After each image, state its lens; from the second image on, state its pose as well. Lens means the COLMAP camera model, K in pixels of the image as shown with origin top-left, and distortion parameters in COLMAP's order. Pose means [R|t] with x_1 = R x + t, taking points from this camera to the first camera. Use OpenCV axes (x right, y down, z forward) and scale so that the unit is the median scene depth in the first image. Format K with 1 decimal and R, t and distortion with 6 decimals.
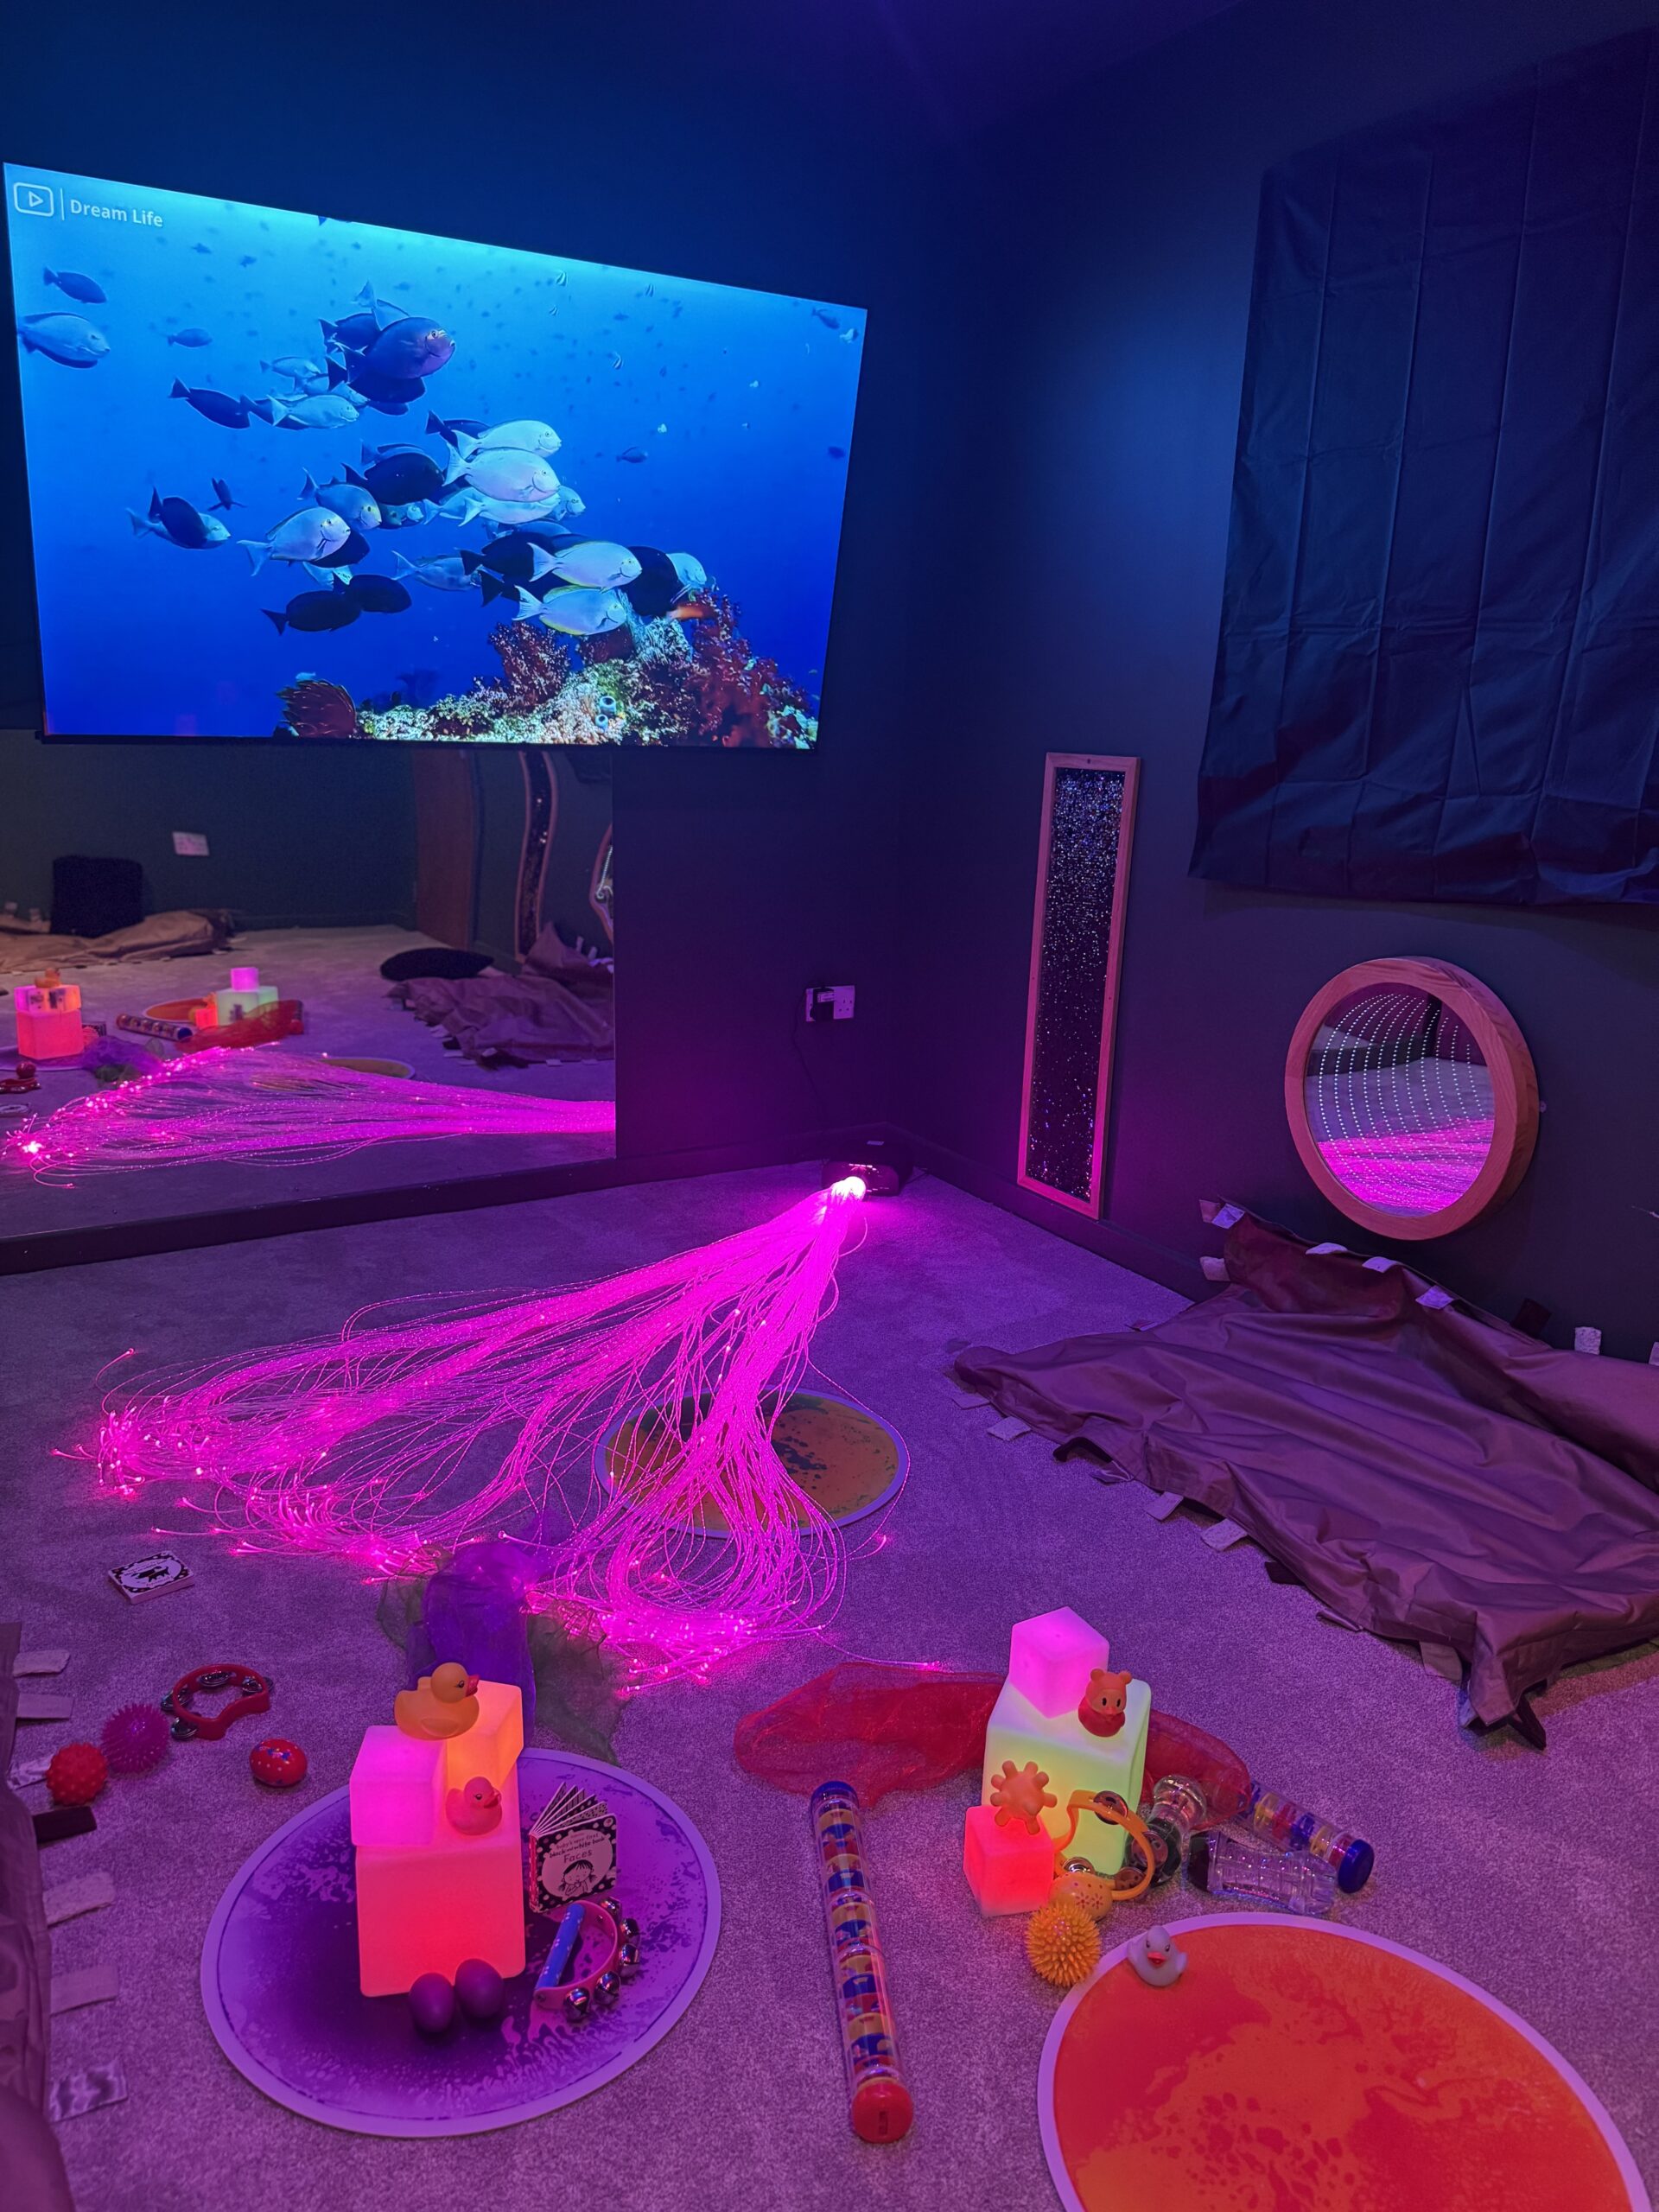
lens RADIAL K [[1556.8, 0, 818.6], [0, 1556.8, 1106.6], [0, 0, 1]] dist [0.016046, -0.022325]
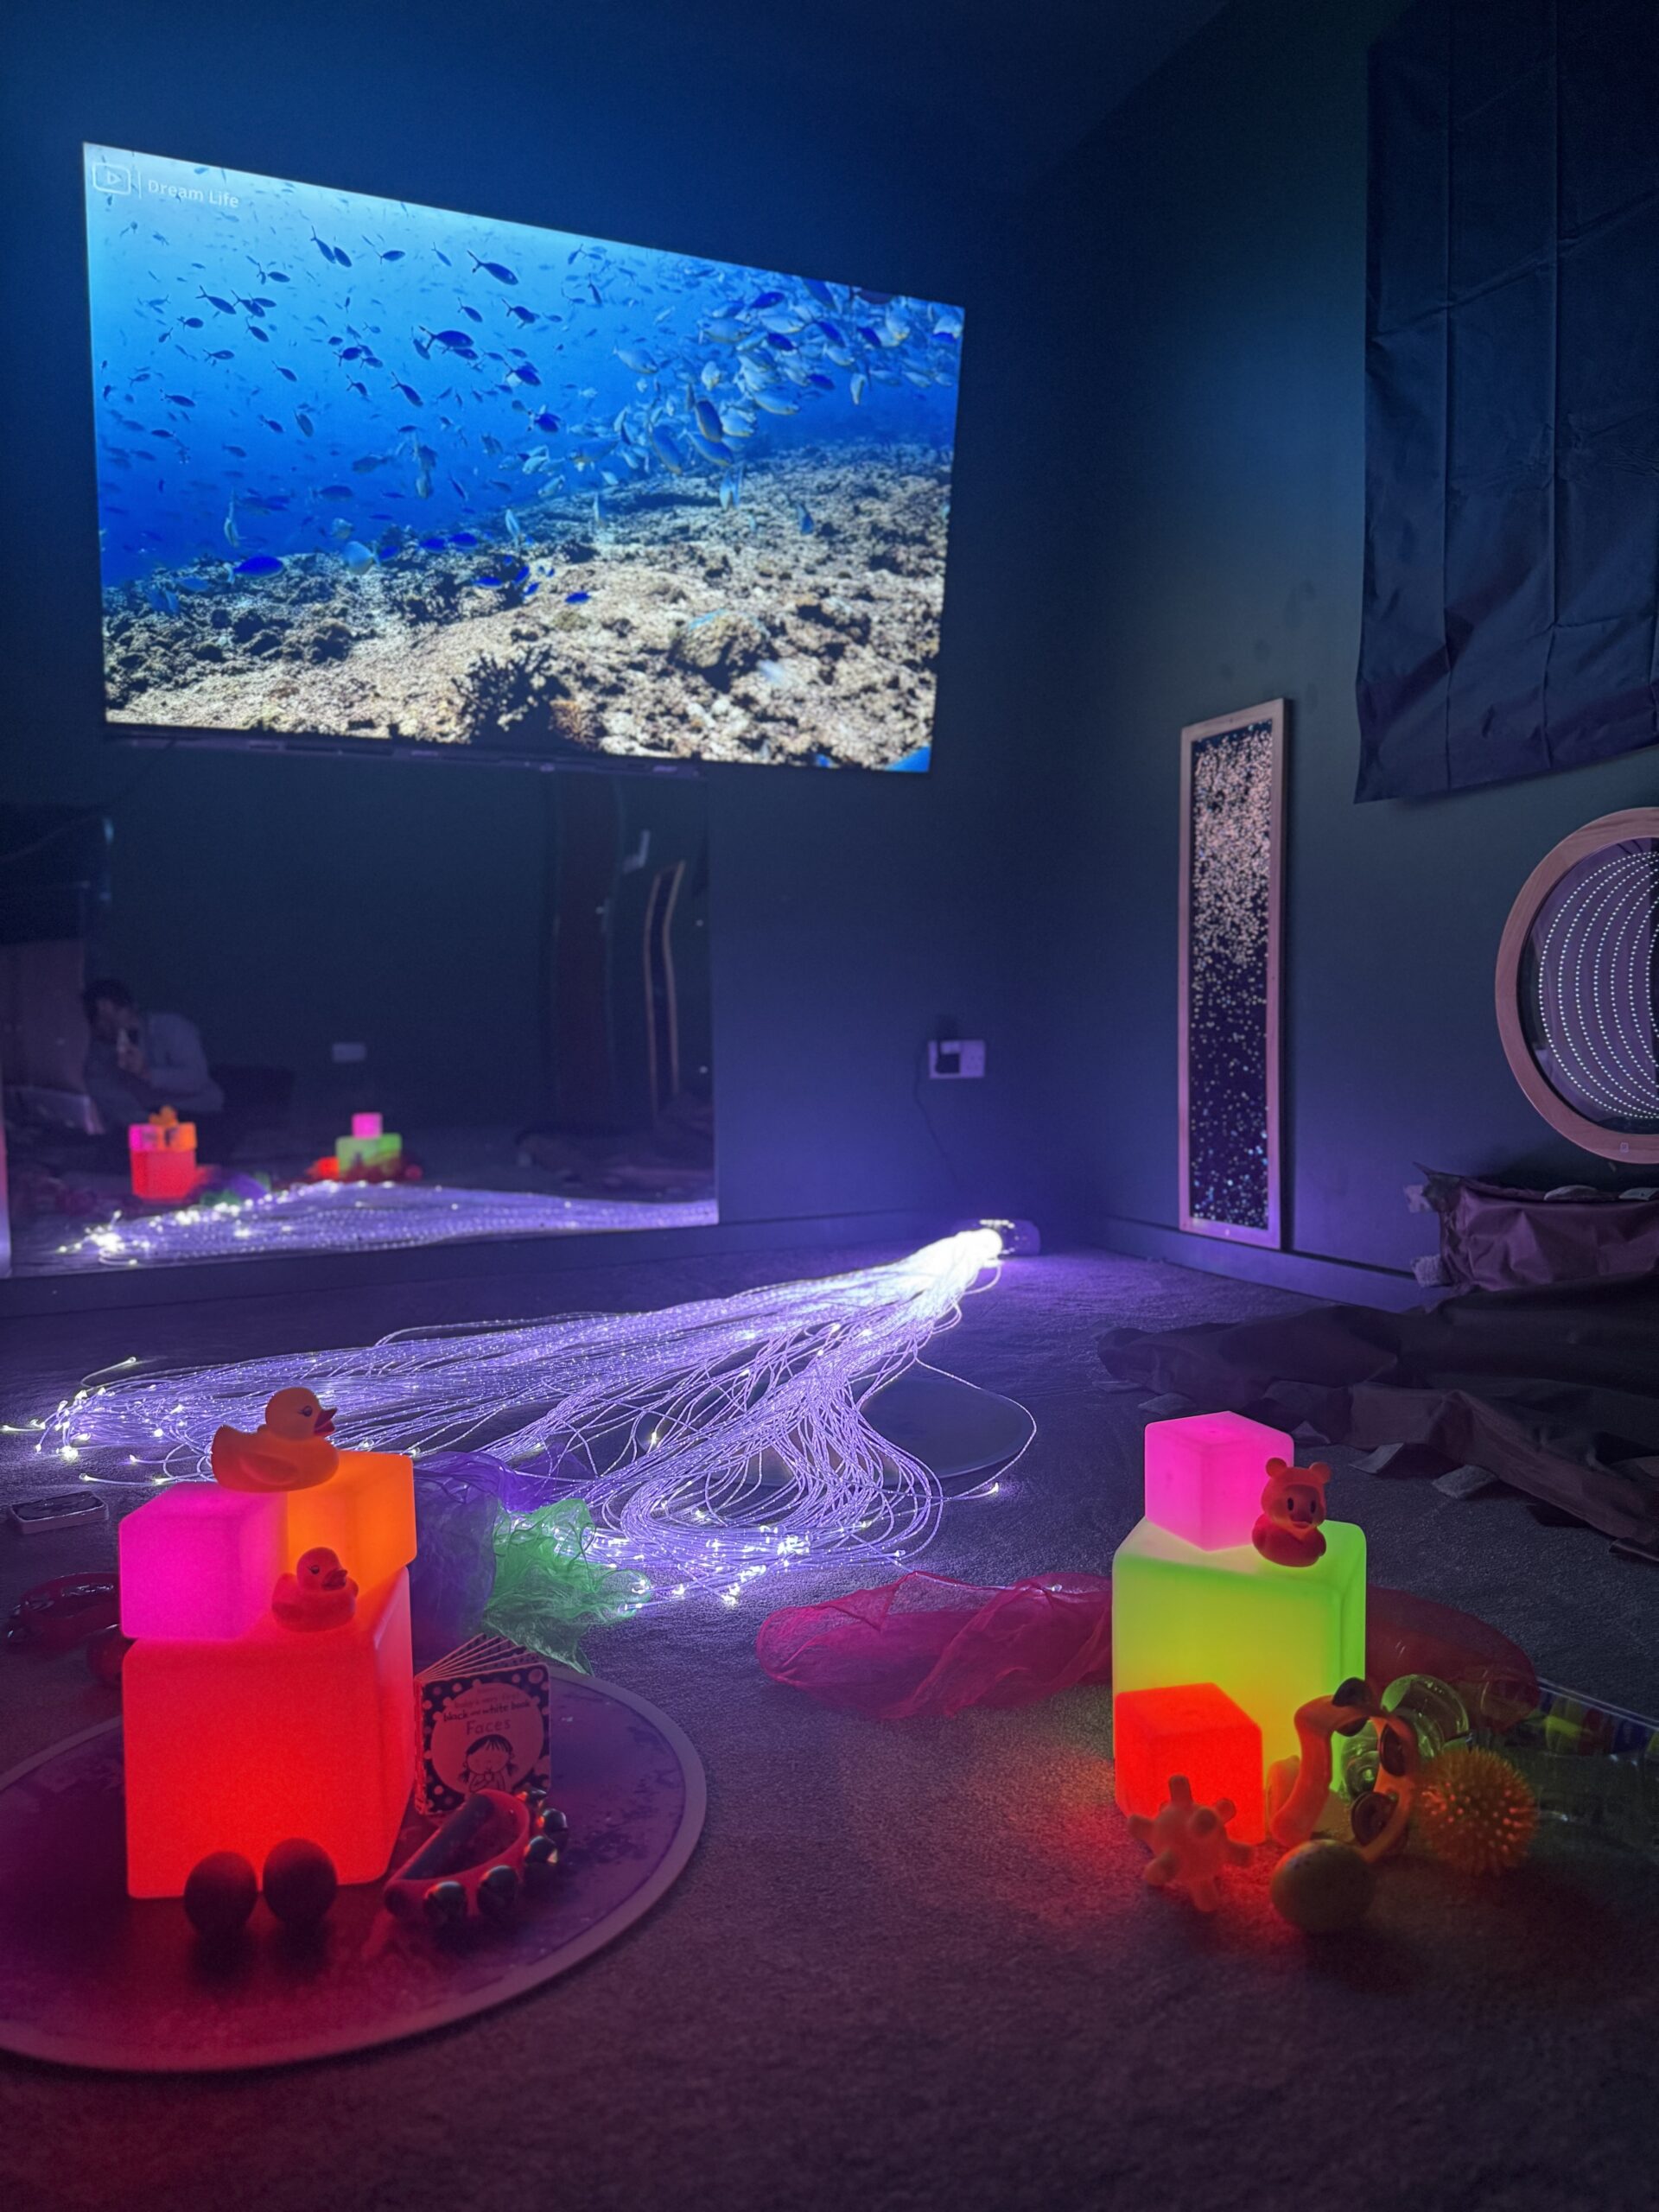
lens RADIAL K [[1556.8, 0, 826.1], [0, 1556.8, 1112.2], [0, 0, 1]] dist [0.016046, -0.022325]
pose [[0.993387, -0.036650, -0.108812, 0.067369], [0.013830, 0.978982, -0.203477, 0.348092], [0.113982, 0.200627, 0.973014, 0.306983]]
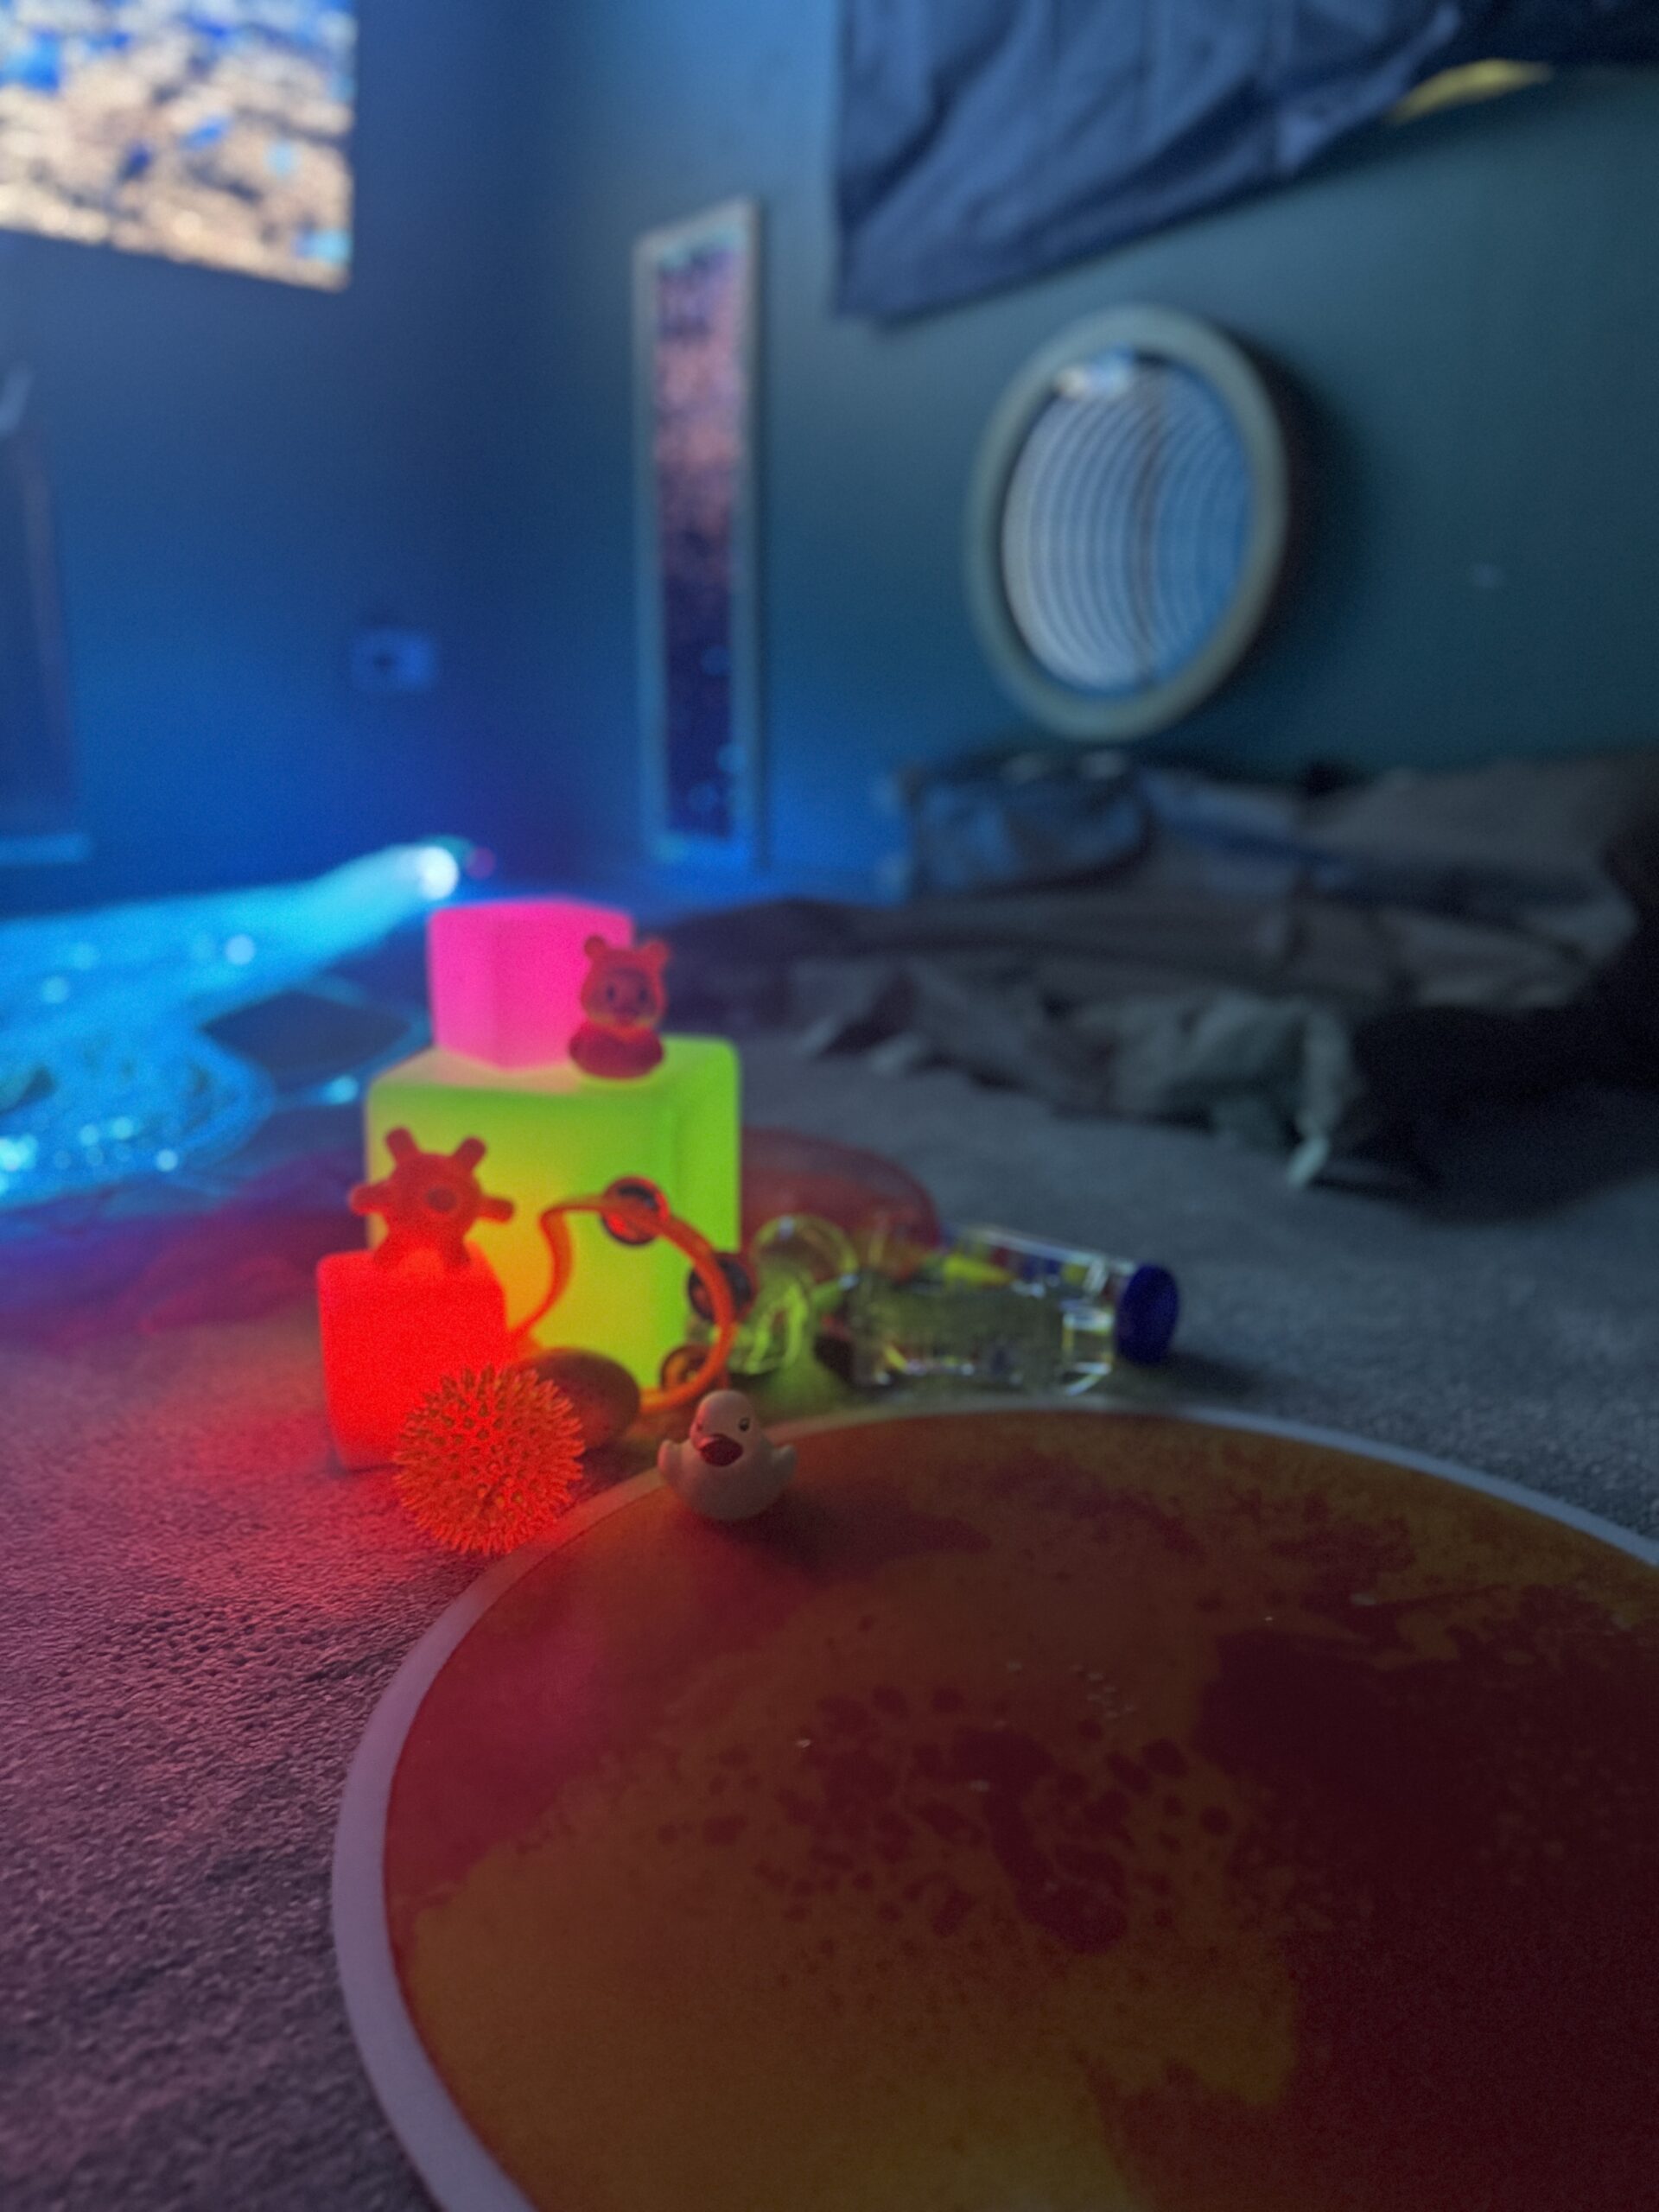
lens RADIAL K [[1556.8, 0, 830.6], [0, 1556.8, 1111.6], [0, 0, 1]] dist [0.016046, -0.022325]
pose [[0.982301, -0.058774, 0.177849, 0.162251], [0.062381, 0.997943, -0.014754, 0.424356], [-0.176616, 0.025587, 0.983947, 0.534738]]
